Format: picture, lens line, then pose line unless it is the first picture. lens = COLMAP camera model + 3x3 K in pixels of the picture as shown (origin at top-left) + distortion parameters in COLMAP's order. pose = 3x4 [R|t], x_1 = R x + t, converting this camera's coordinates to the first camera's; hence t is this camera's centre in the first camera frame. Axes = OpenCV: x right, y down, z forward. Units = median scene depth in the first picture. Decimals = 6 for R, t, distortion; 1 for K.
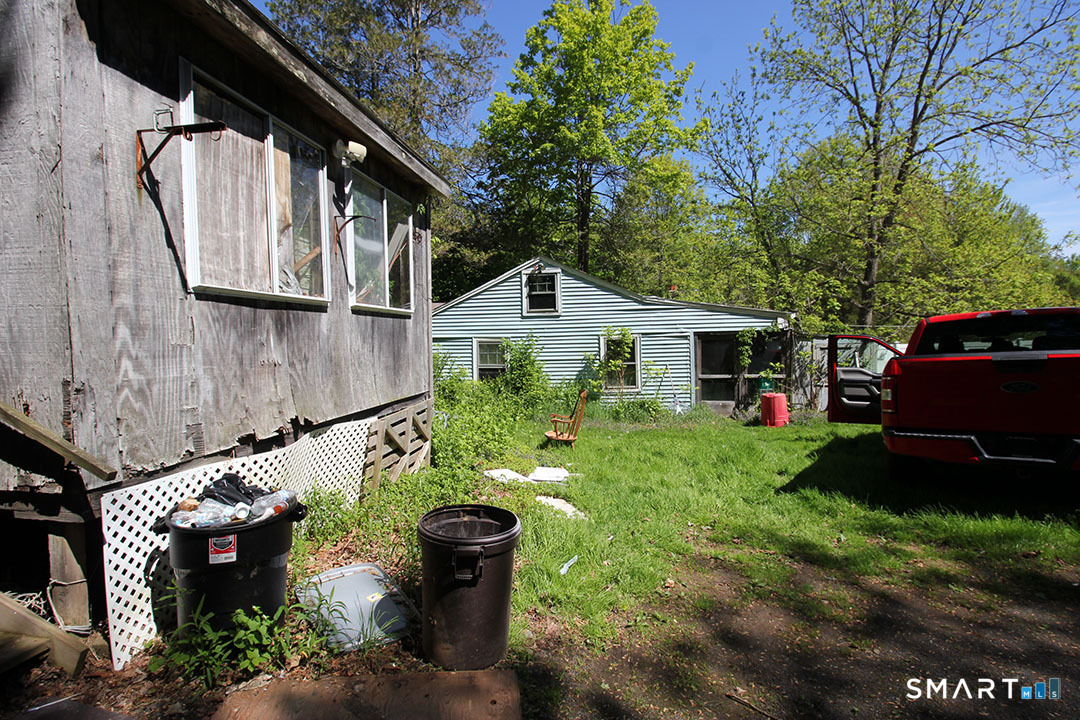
lens RADIAL K [[492.8, 0, 541.1], [0, 492.8, 359.7], [0, 0, 1]] dist [-0.026653, -0.001100]
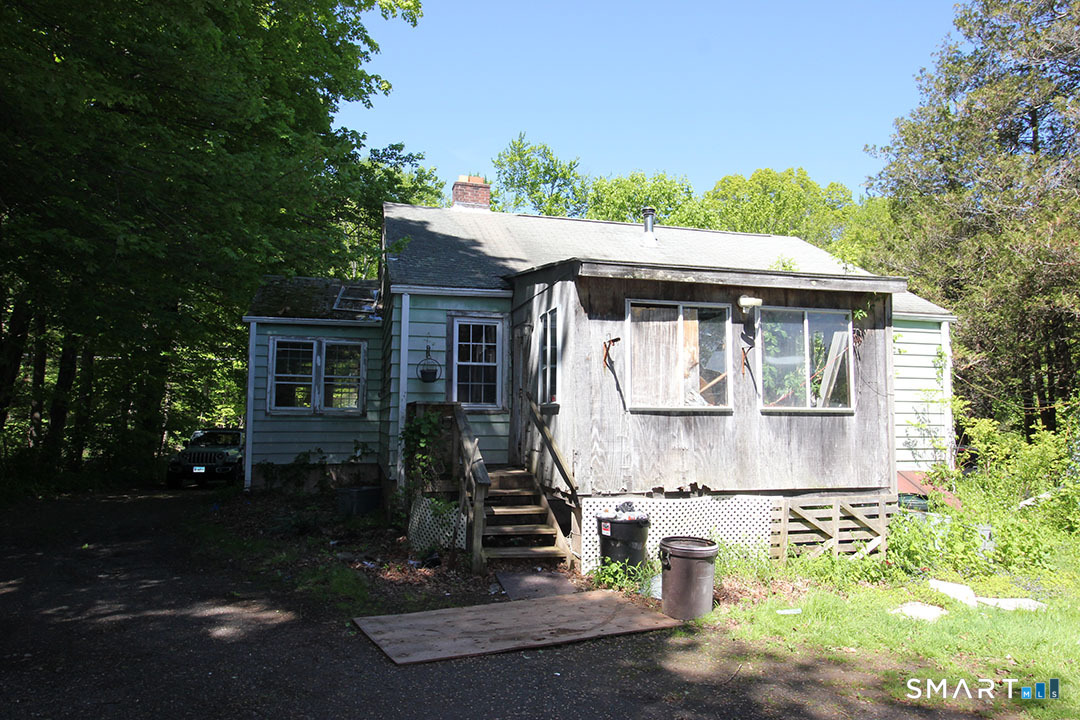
lens RADIAL K [[740.0, 0, 541.4], [0, 740.0, 359.4], [0, 0, 1]] dist [0.008642, 0.000654]
pose [[0.373970, -0.062685, -0.925320, 1.707364], [-0.049005, 0.994984, -0.087210, -0.053246], [0.926145, 0.077959, 0.369022, -0.424578]]
